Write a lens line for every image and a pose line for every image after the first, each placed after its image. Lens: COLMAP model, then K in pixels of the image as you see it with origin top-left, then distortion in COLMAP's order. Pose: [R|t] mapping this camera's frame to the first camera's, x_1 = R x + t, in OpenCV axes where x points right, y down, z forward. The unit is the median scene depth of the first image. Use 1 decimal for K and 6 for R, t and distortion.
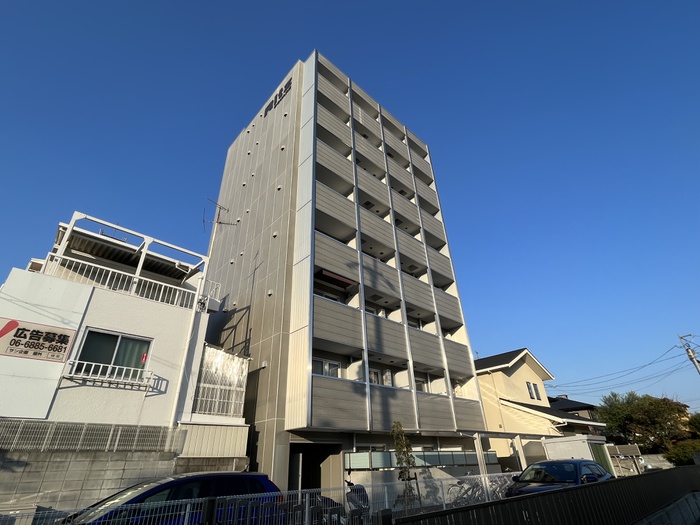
lens RADIAL K [[347.1, 0, 350.8], [0, 347.1, 262.5], [0, 0, 1]] dist [-0.000955, -0.000386]
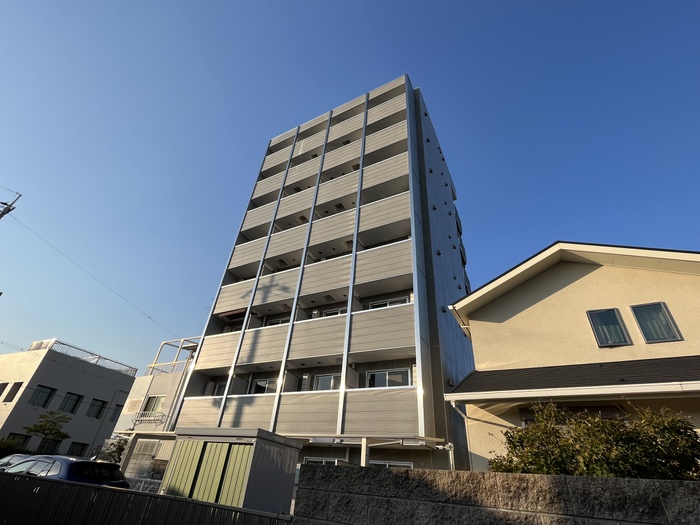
lens RADIAL K [[332.2, 0, 348.8], [0, 332.2, 265.8], [0, 0, 1]] dist [-0.000032, 0.000077]
pose [[0.326508, -0.480460, -0.813972, 1.027548], [0.405513, 0.849093, -0.338528, 0.423237], [0.853787, -0.219544, 0.472069, 0.758829]]
